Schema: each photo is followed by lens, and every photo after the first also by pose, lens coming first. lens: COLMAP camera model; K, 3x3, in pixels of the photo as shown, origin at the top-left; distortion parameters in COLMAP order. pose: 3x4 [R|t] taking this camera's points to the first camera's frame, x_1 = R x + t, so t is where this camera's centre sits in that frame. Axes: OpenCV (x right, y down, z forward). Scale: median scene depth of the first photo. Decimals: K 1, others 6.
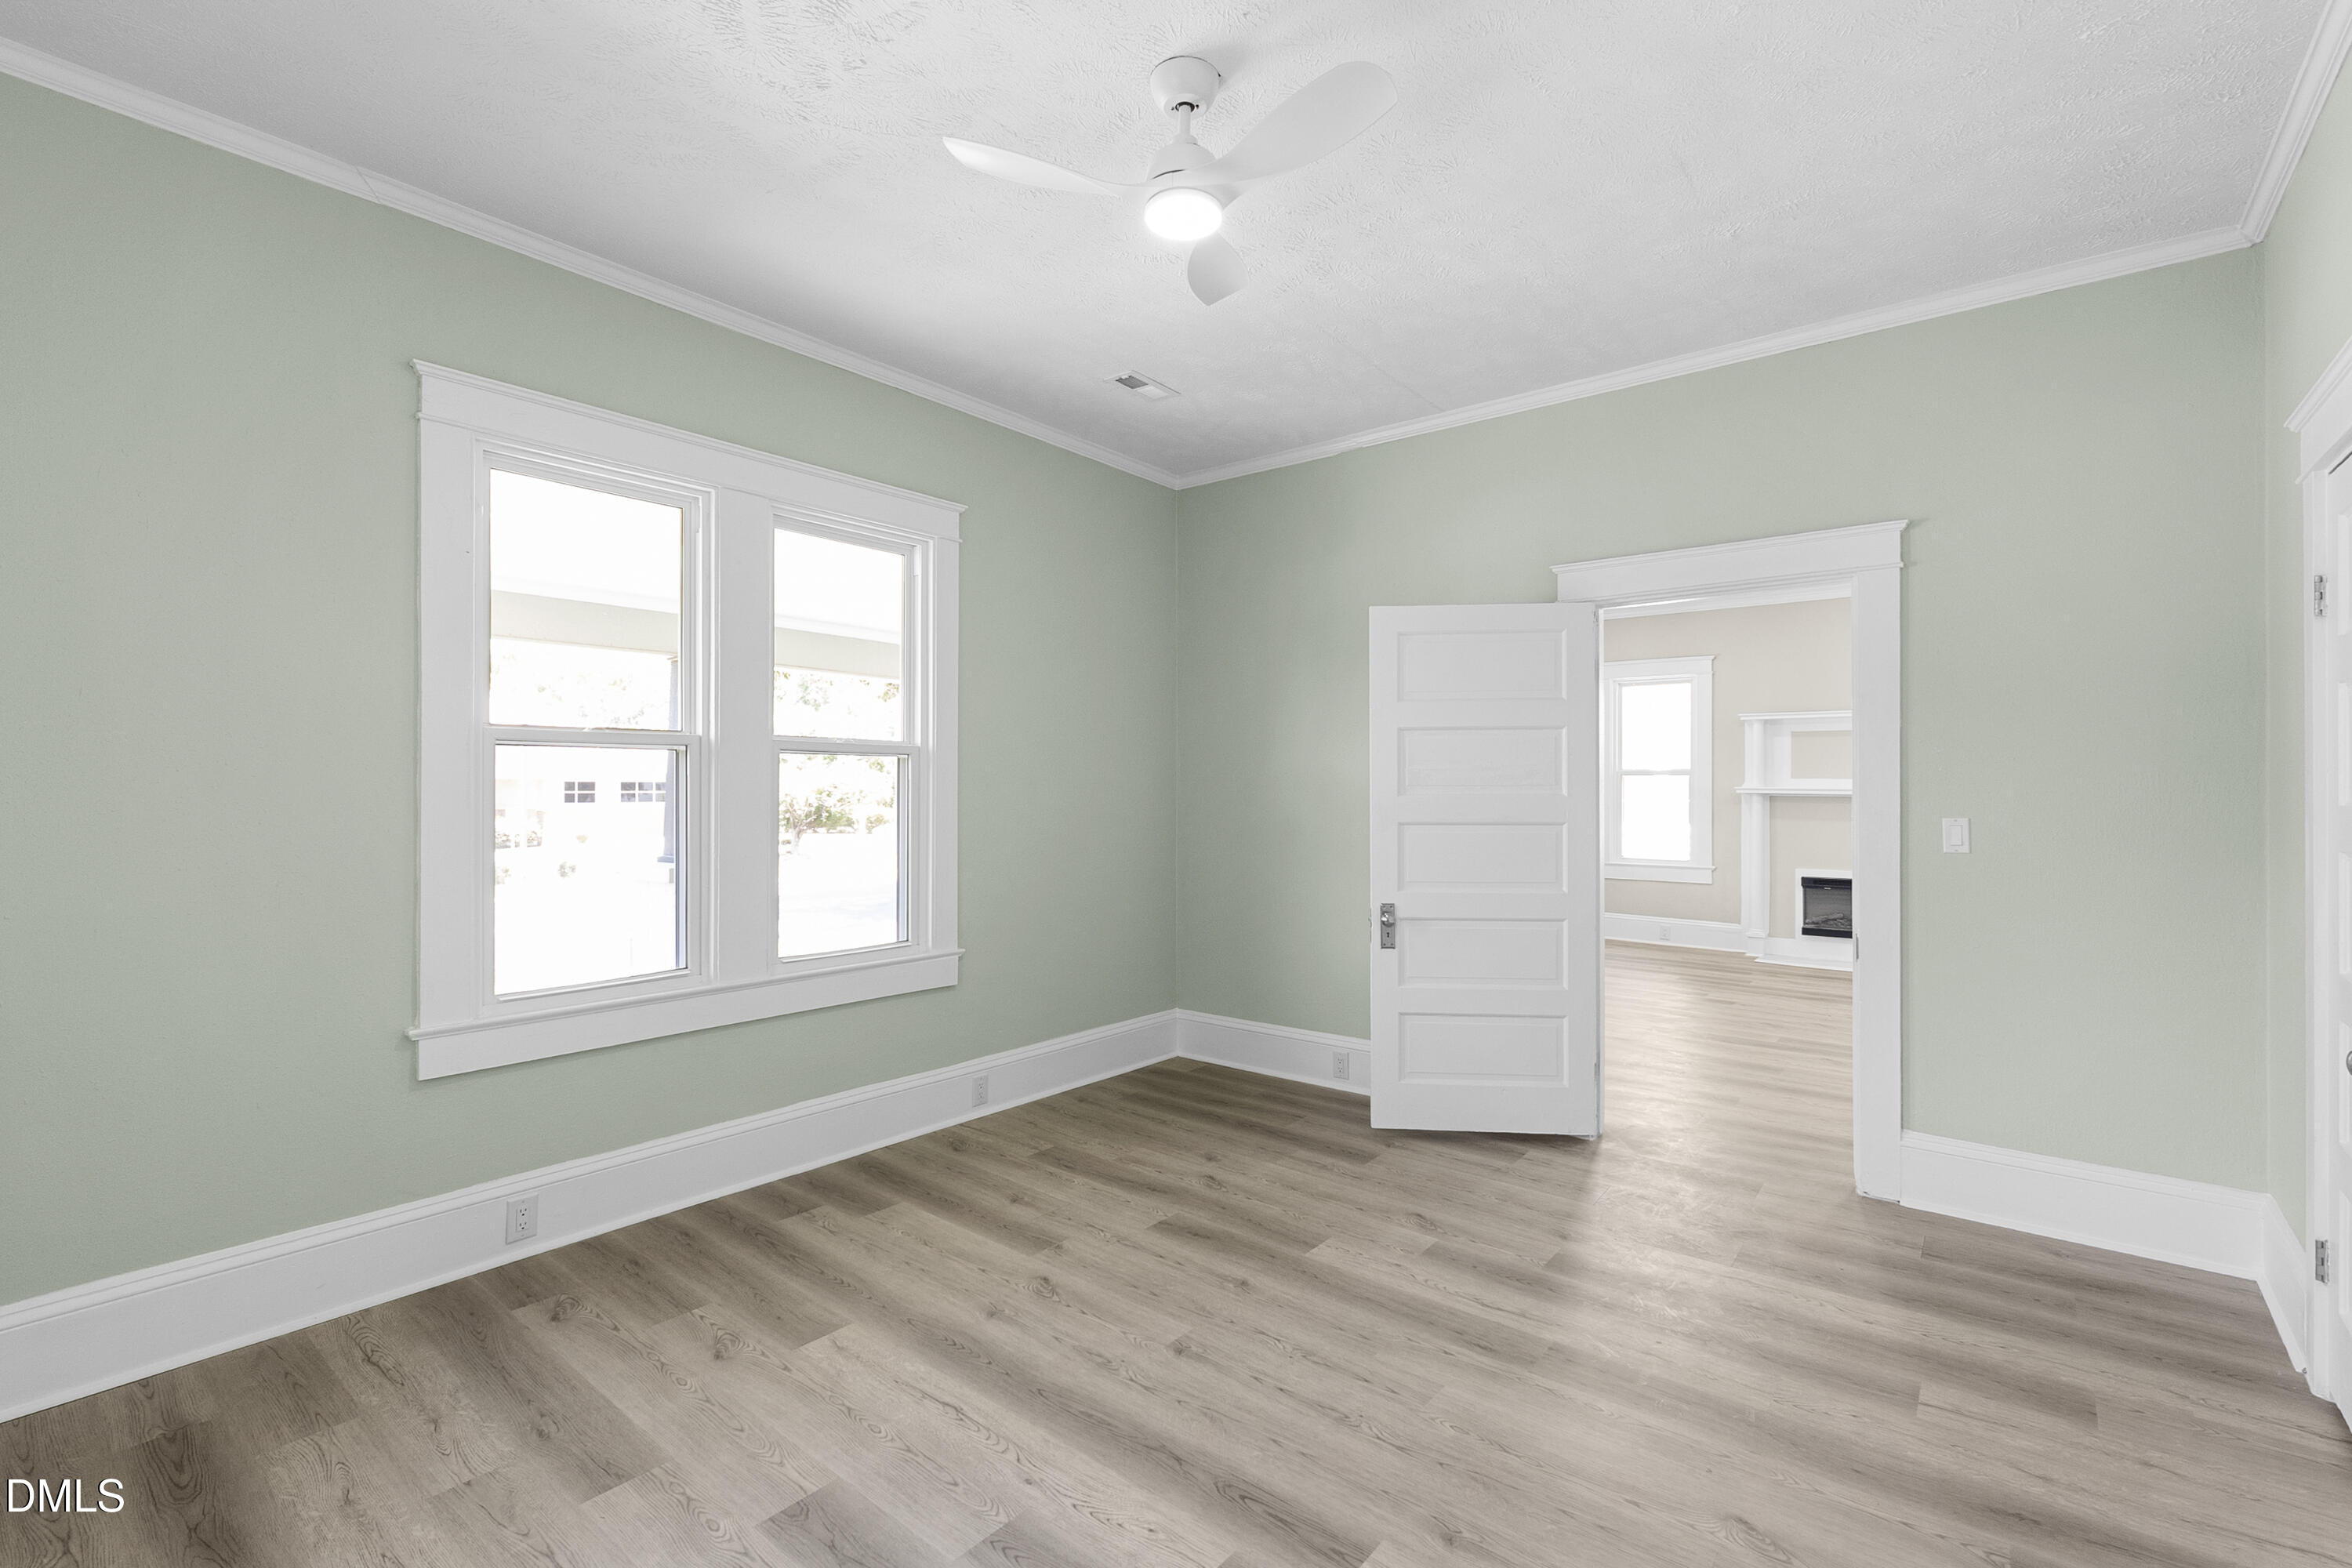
lens RADIAL K [[1045.6, 0, 1189.3], [0, 1045.6, 794.5], [0, 0, 1]] dist [-0.005640, 0.002639]
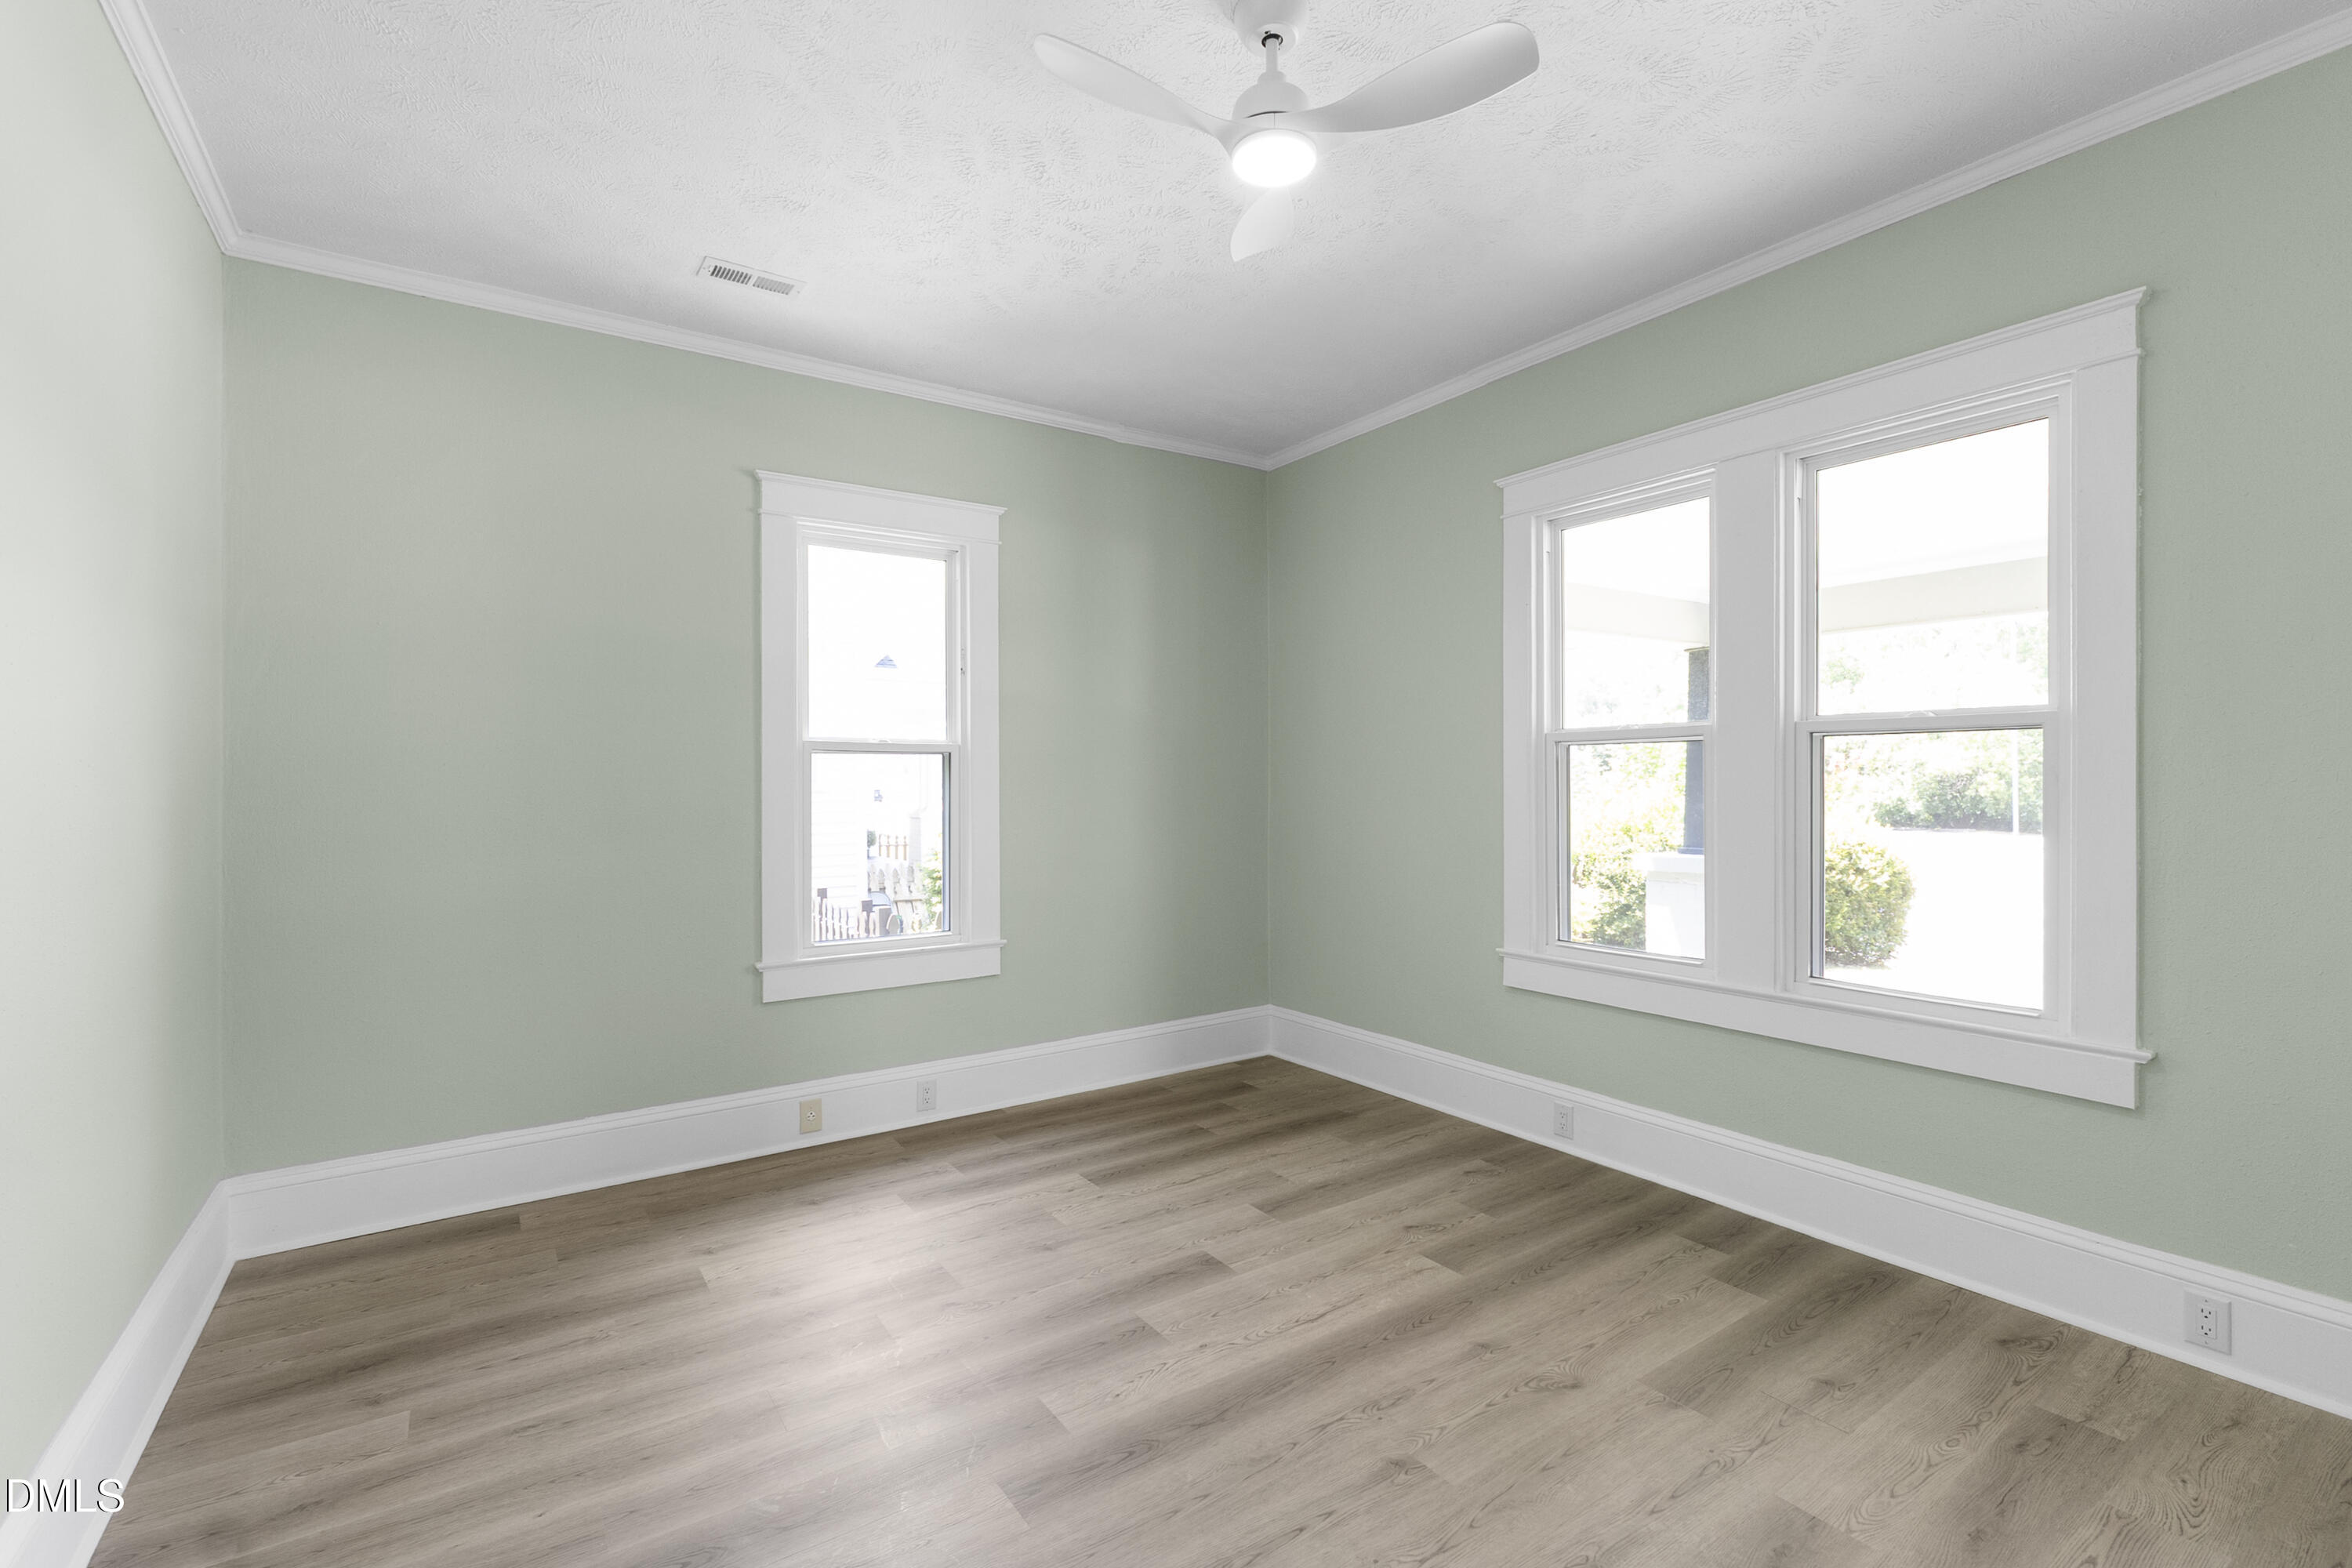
lens RADIAL K [[1045.6, 0, 1160.3], [0, 1045.6, 797.2], [0, 0, 1]] dist [-0.005640, 0.002639]
pose [[-0.304559, 0.014146, -0.952388, 0.672580], [-0.006469, 0.999836, 0.016920, -0.001361], [0.952471, 0.011315, -0.304418, 0.874813]]
